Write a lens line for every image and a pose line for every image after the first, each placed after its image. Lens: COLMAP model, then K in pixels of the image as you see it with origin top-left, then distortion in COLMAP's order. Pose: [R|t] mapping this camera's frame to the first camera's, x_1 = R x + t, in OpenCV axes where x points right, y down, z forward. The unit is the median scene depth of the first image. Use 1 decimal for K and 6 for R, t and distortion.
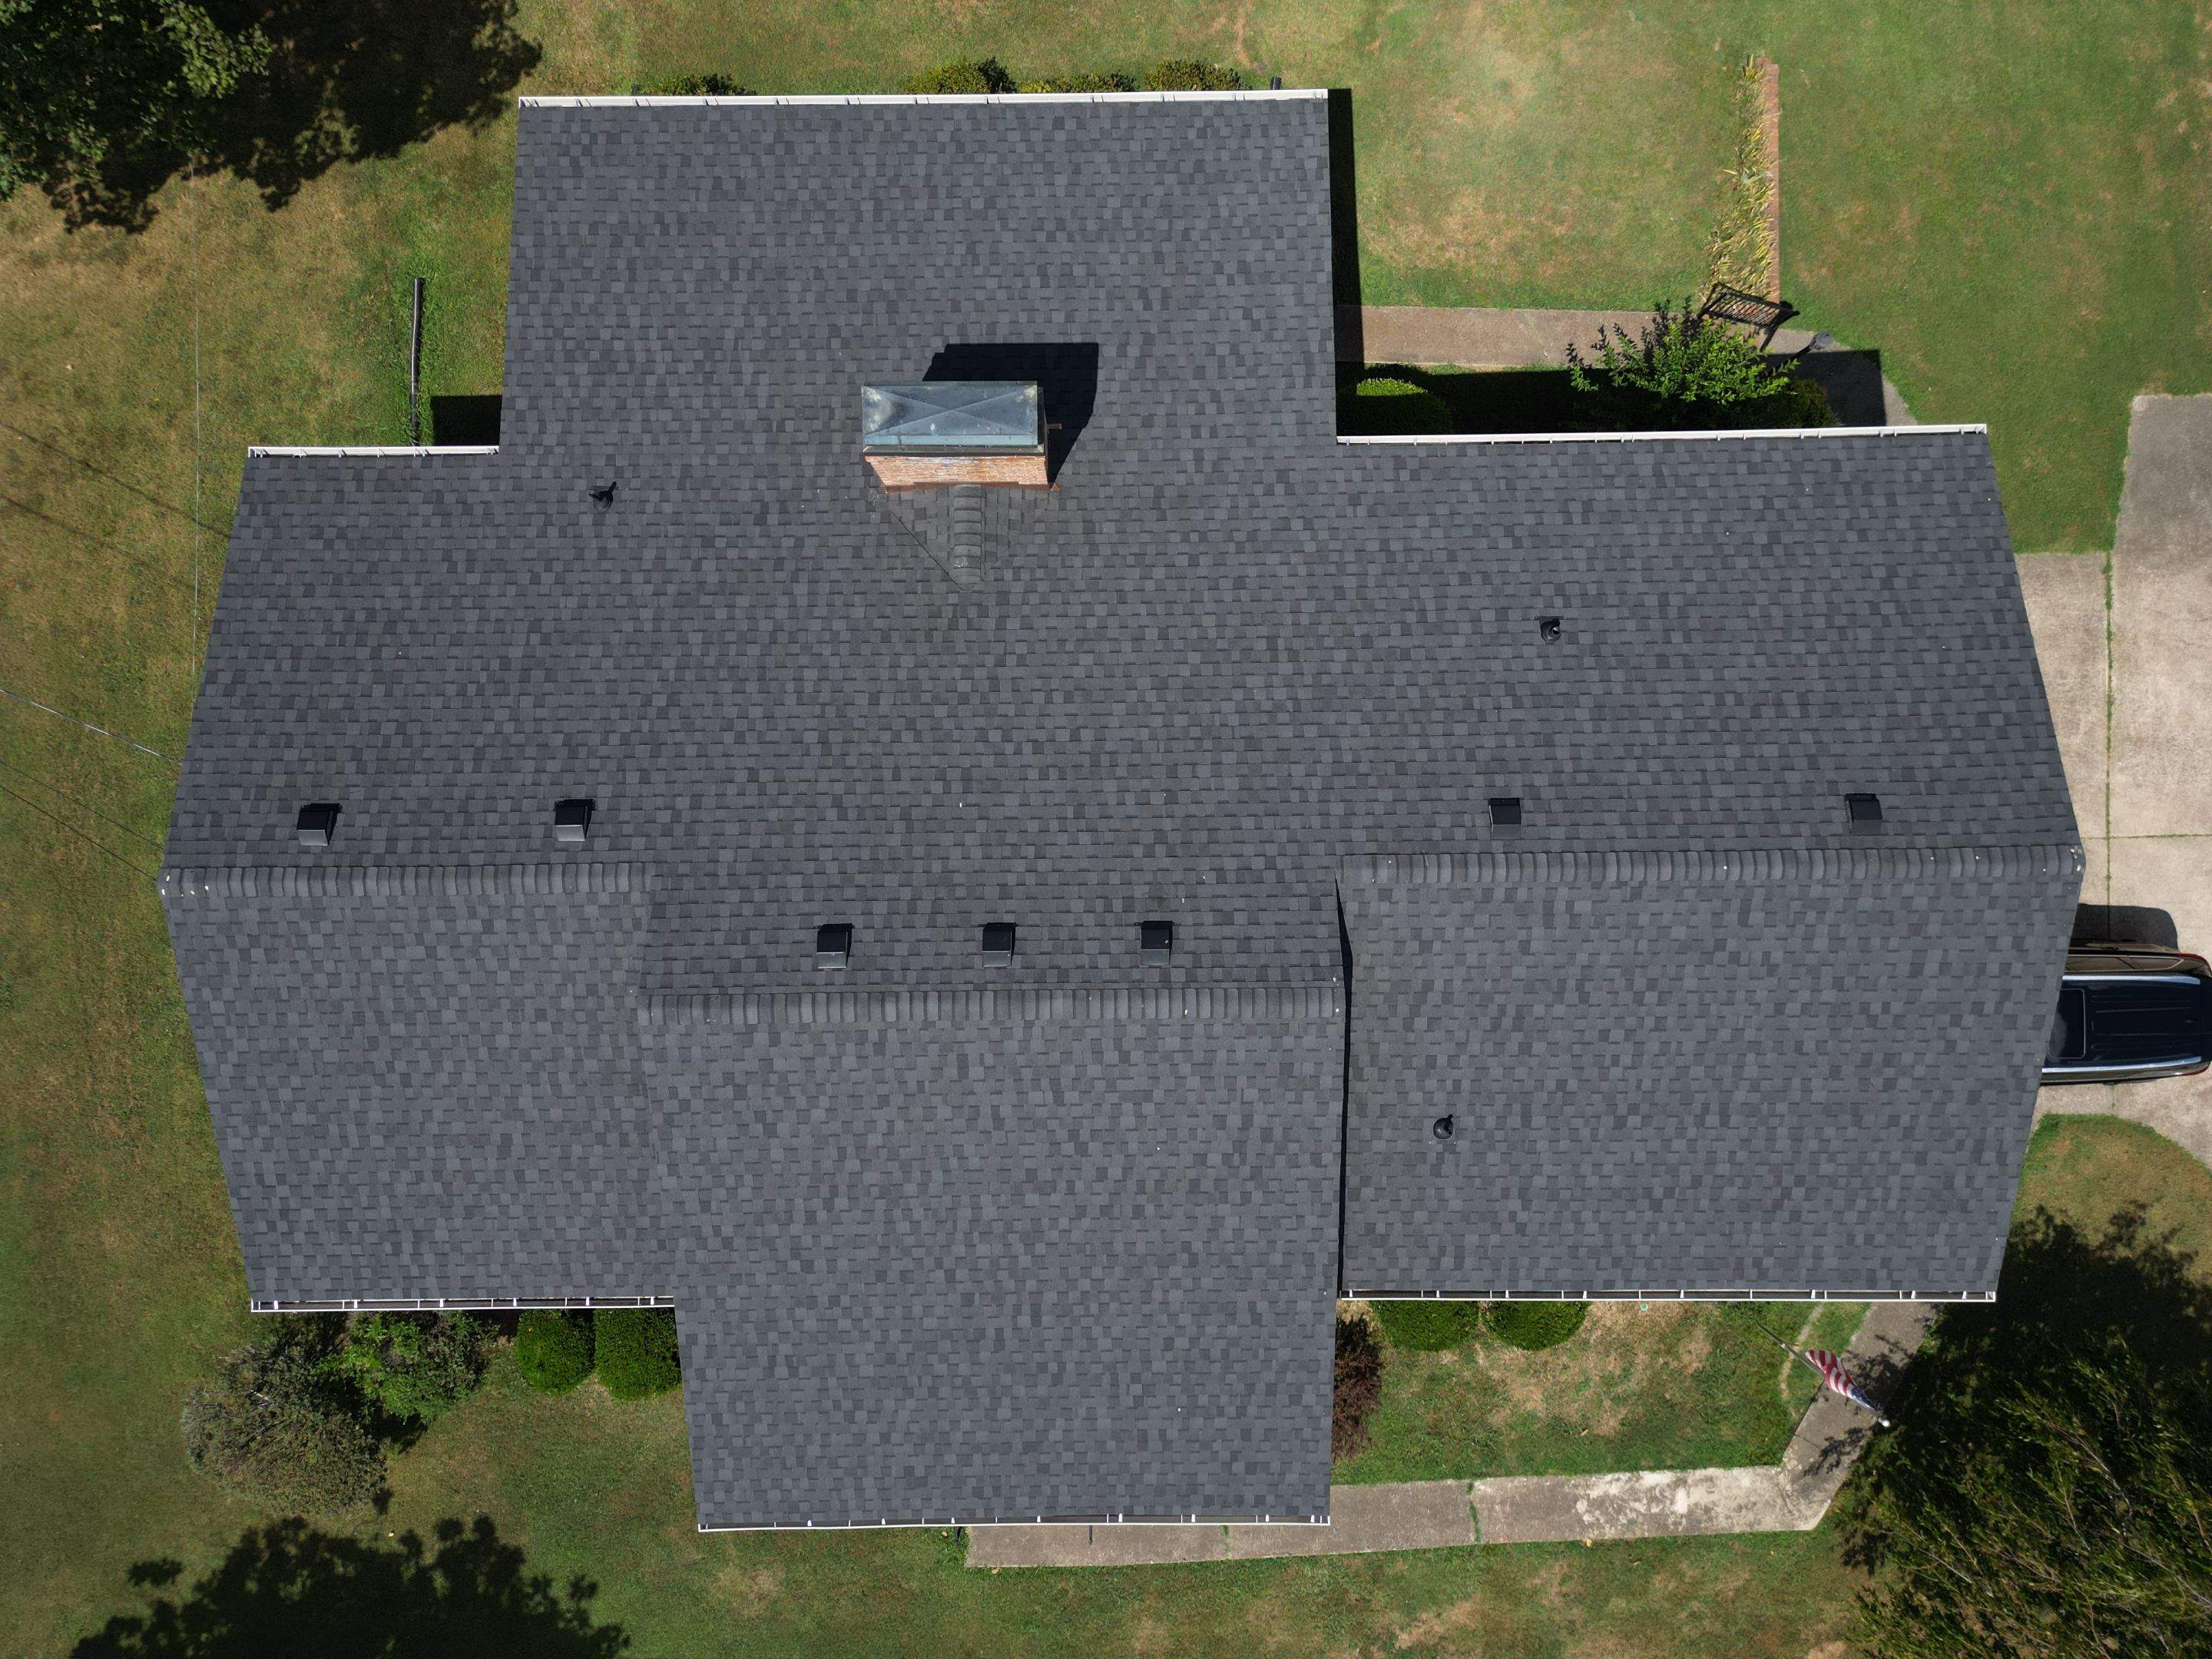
lens RADIAL K [[1547.1, 0, 1094.9], [0, 1547.1, 831.6], [0, 0, 1]] dist [0.069882, -0.065176]
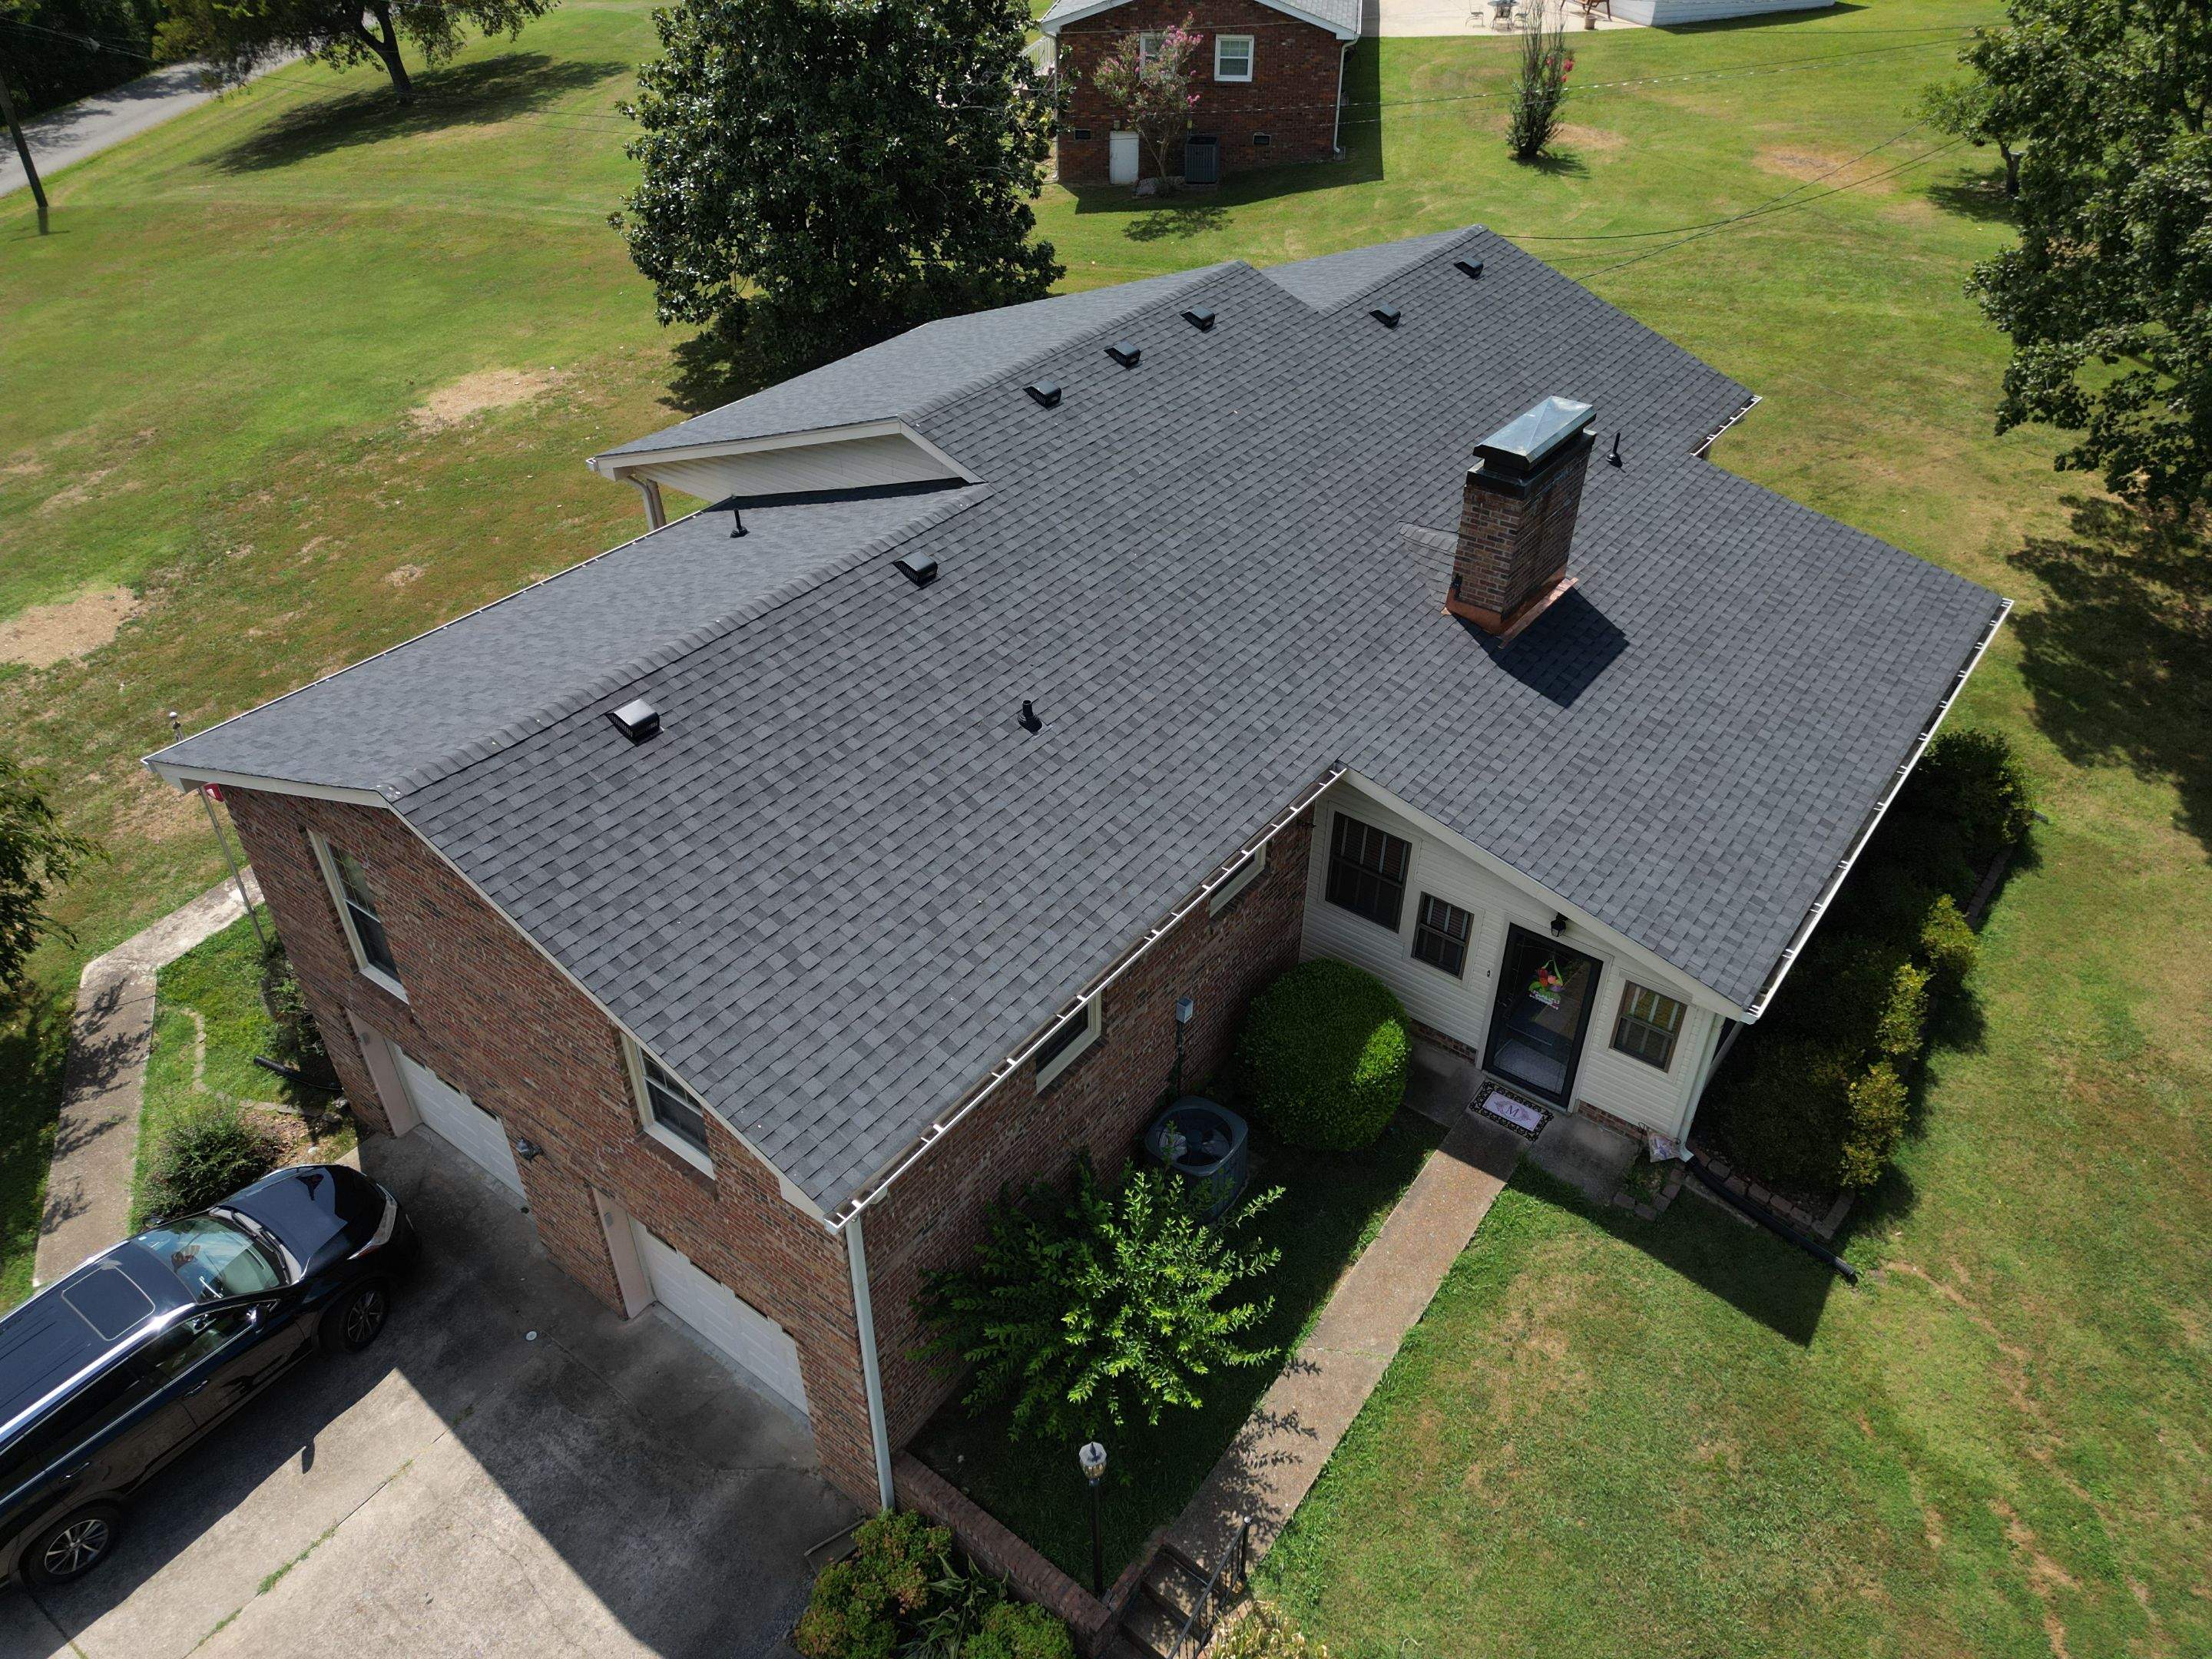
lens RADIAL K [[1547.1, 0, 1106.4], [0, 1547.1, 825.8], [0, 0, 1]] dist [0.069882, -0.065176]
pose [[-0.610458, 0.481190, -0.629124, 0.835370], [-0.791973, -0.359874, 0.493223, -0.609479], [0.010928, 0.799341, 0.600778, 0.504986]]
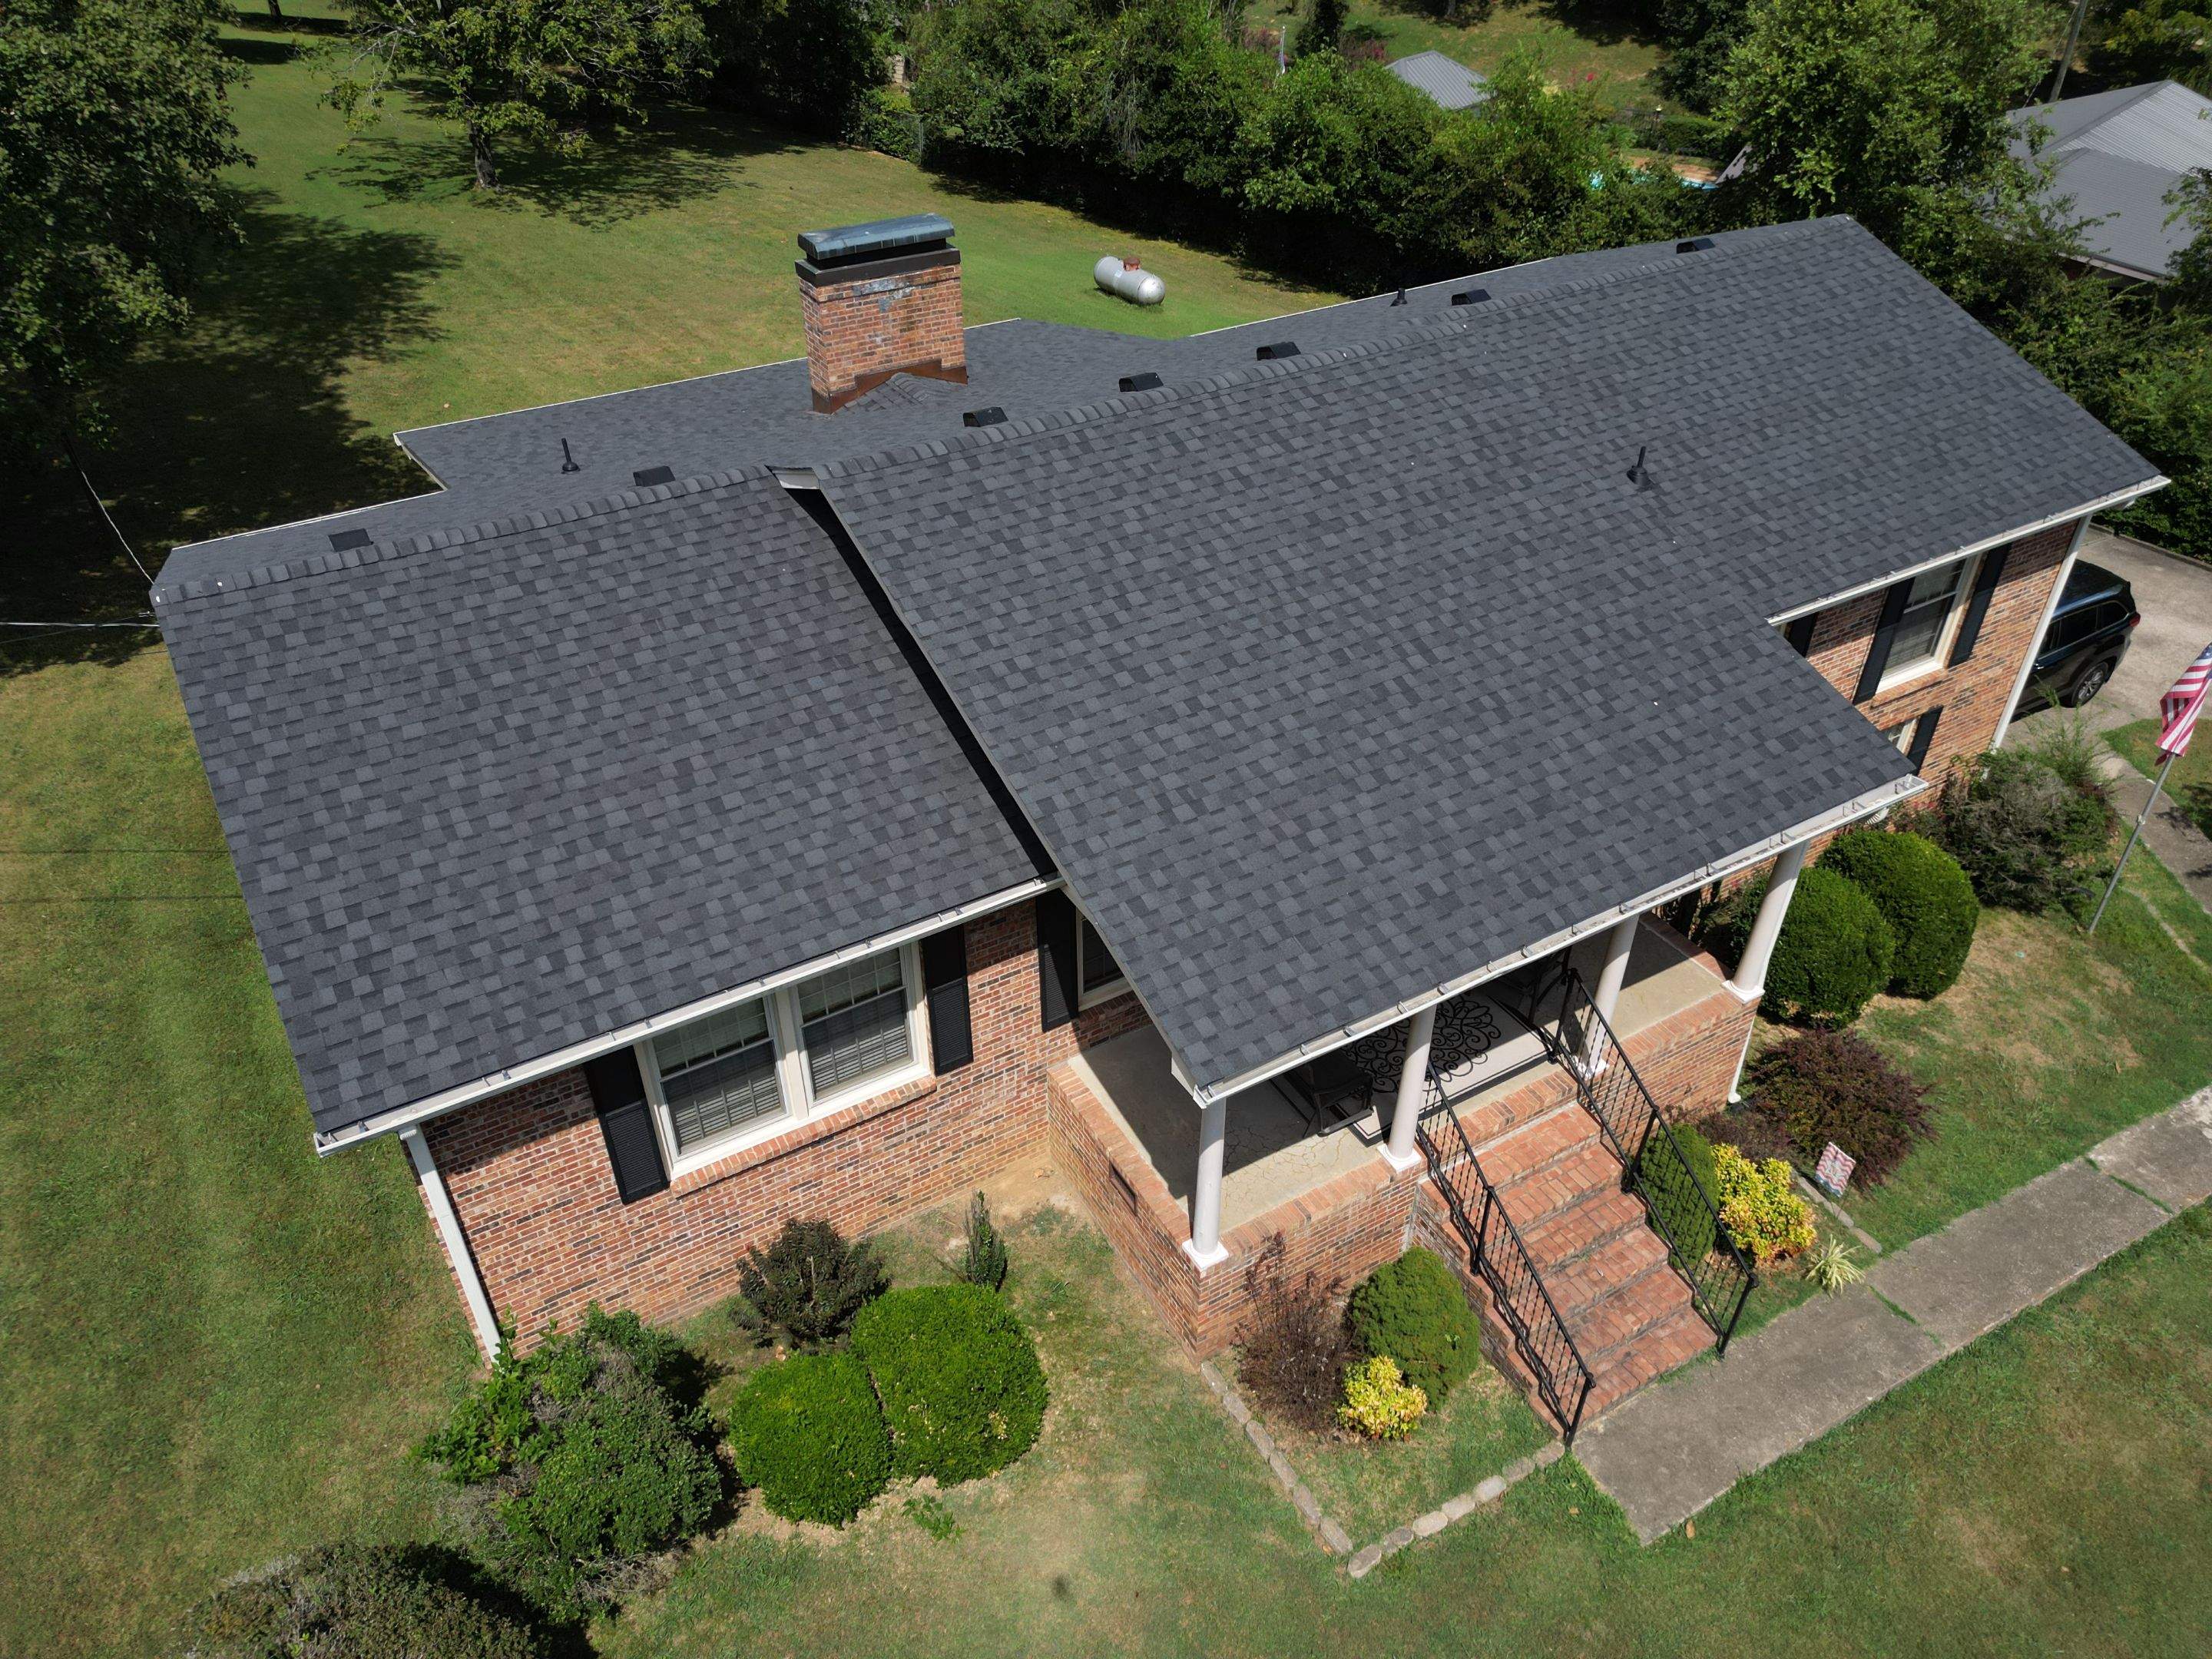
lens RADIAL K [[1547.1, 0, 1092.8], [0, 1547.1, 829.1], [0, 0, 1]] dist [0.069882, -0.065176]
pose [[0.870444, -0.290665, 0.397292, -0.499661], [0.492251, 0.520339, -0.697808, 0.791798], [-0.003898, 0.802970, 0.596006, 0.594649]]
